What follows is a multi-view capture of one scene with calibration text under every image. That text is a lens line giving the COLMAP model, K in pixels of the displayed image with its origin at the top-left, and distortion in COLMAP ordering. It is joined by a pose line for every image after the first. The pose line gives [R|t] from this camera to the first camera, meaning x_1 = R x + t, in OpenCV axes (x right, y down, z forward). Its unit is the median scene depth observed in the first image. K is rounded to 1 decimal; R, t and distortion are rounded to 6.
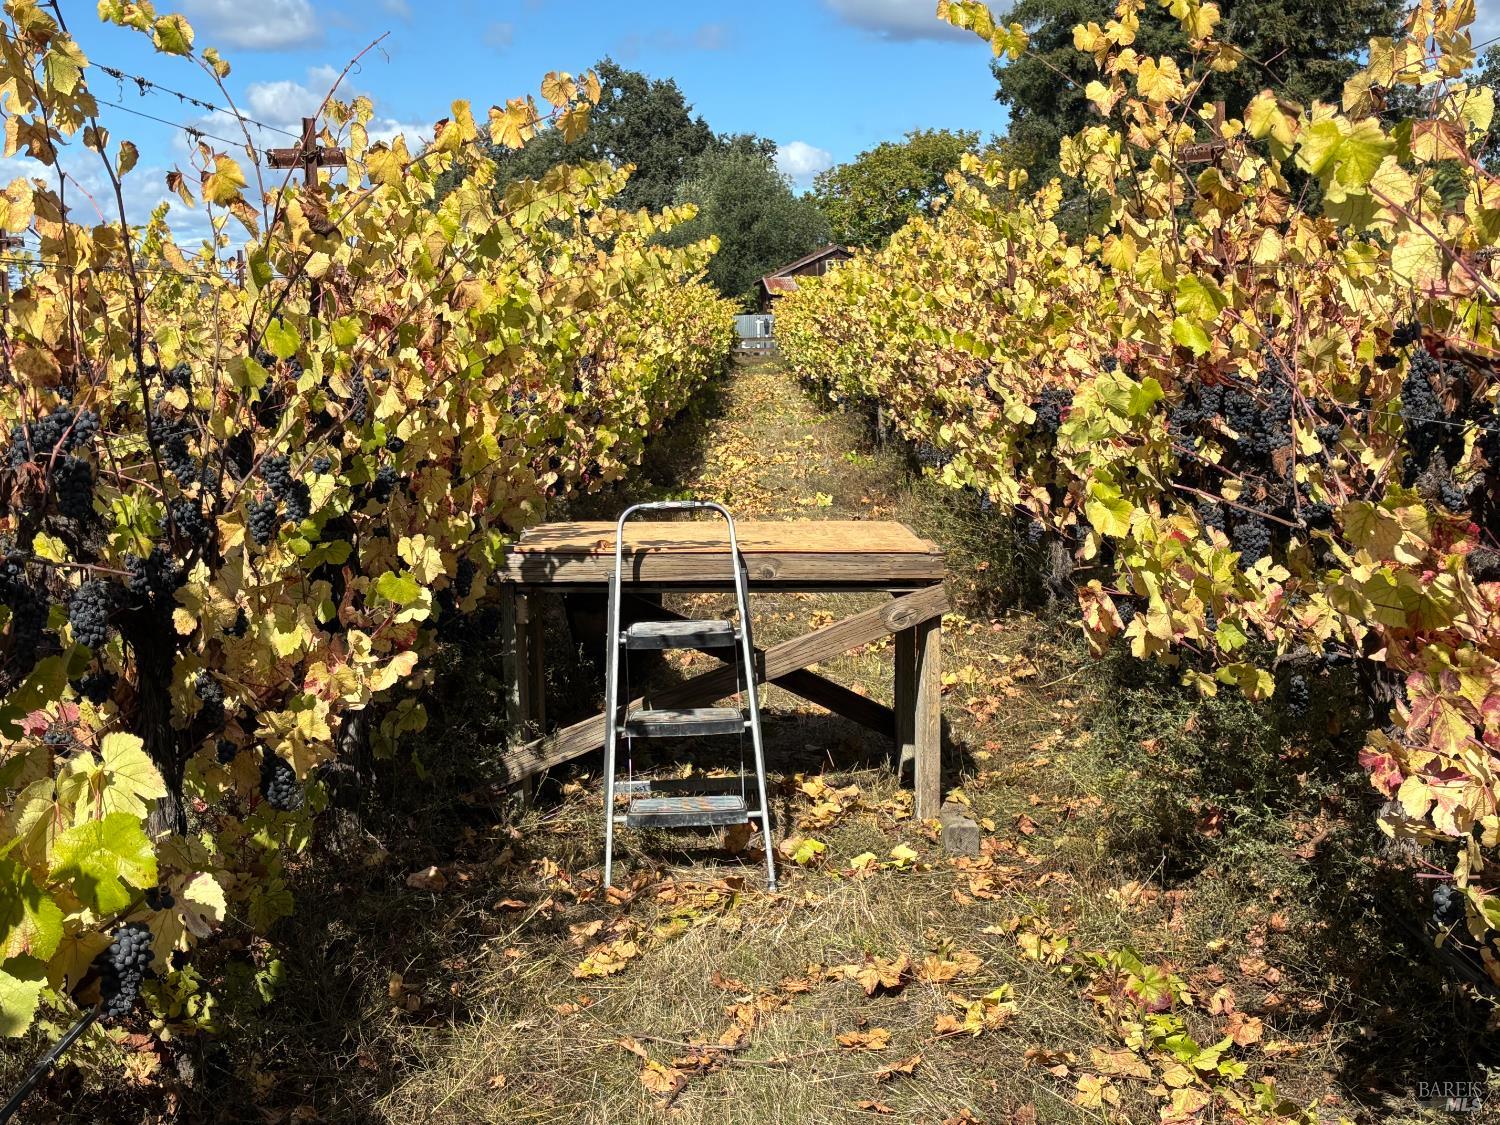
lens RADIAL K [[1986.1, 0, 745.9], [0, 1986.1, 561.2], [0, 0, 1]] dist [0.107587, 0.000000]
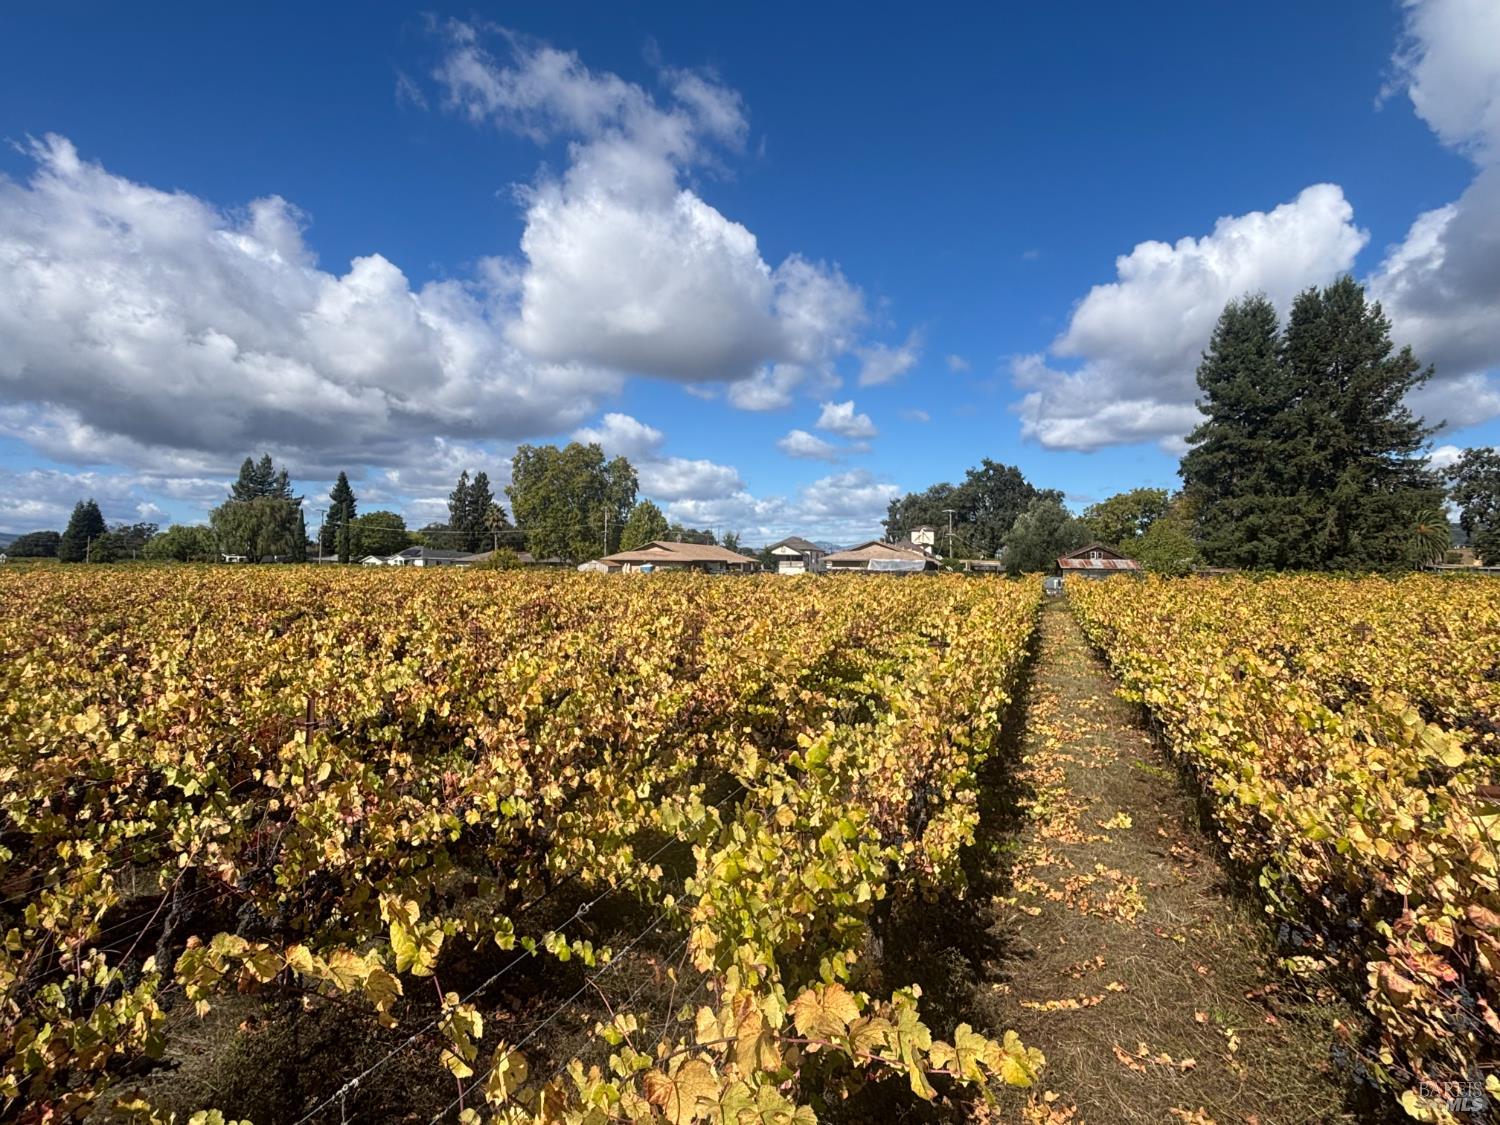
lens RADIAL K [[800.8, 0, 749.6], [0, 800.8, 554.6], [0, 0, 1]] dist [-0.005926, -0.000651]
pose [[0.937070, 0.023757, -0.348332, -0.002720], [-0.066815, 0.991445, -0.112124, -0.028669], [0.342689, 0.128341, 0.930641, 0.091621]]
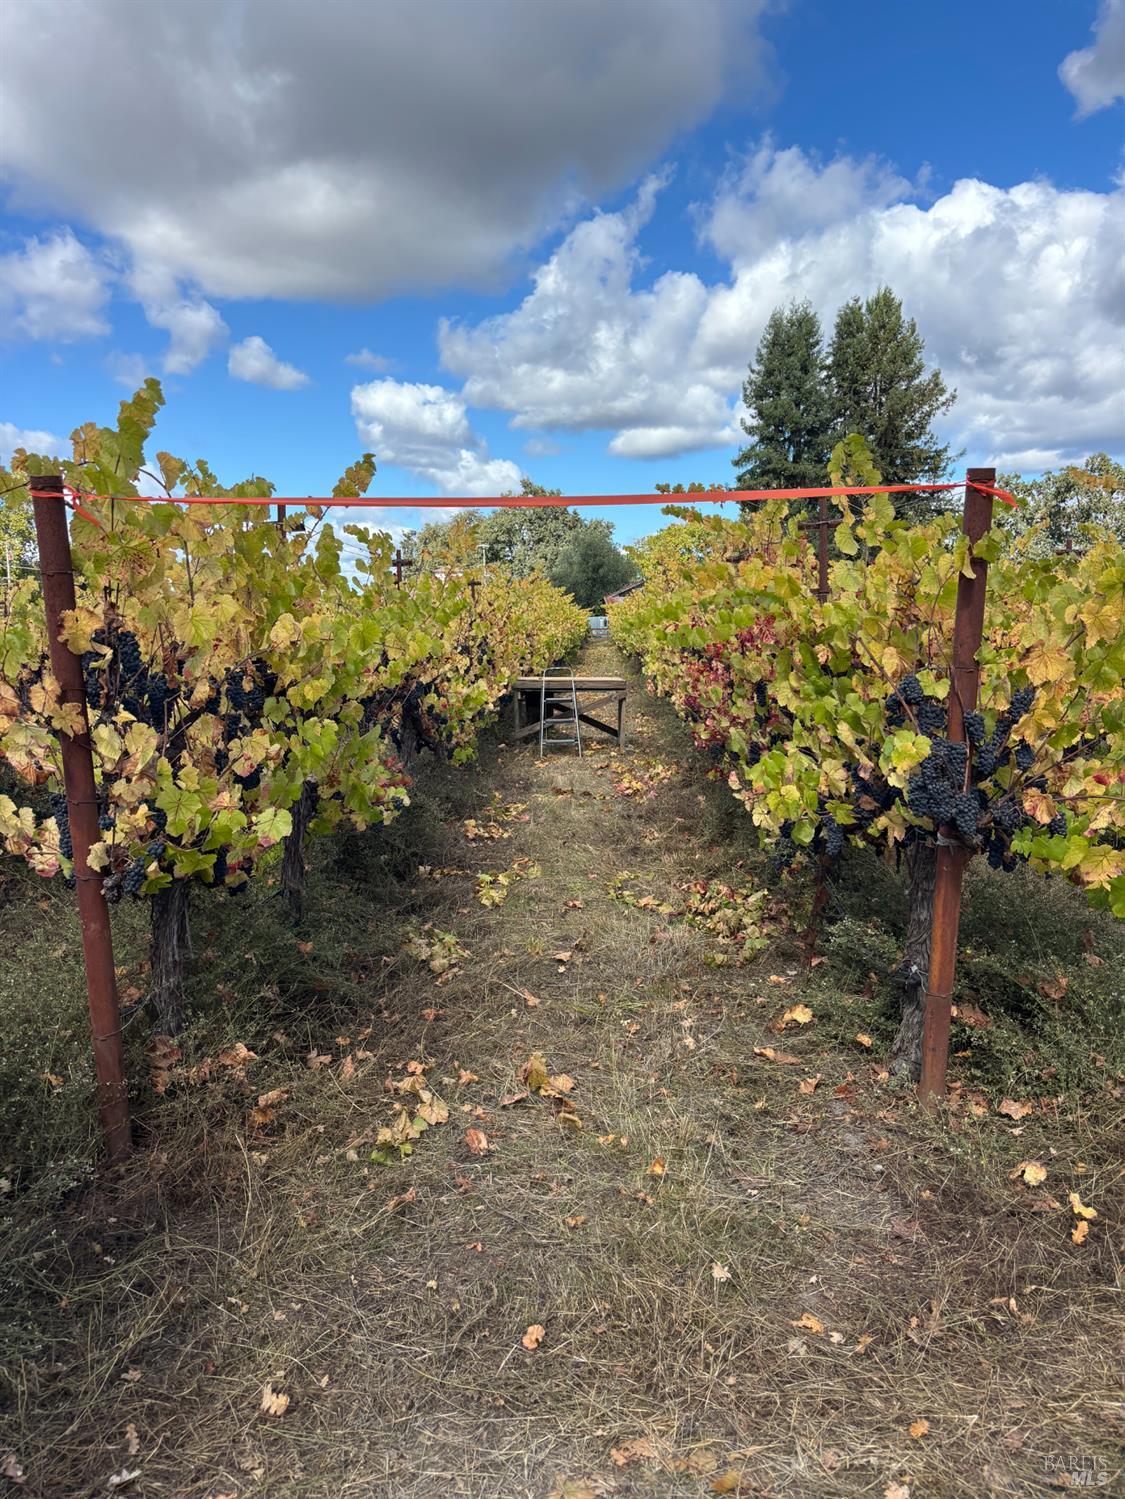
lens RADIAL K [[1141.6, 0, 563.8], [0, 1141.6, 752.0], [0, 0, 1]] dist [-0.010317, -0.004110]
pose [[0.999482, 0.003018, -0.032043, 0.003102], [-0.003126, 0.999990, -0.003336, 0.008847], [0.032032, 0.003434, 0.999481, -0.081094]]
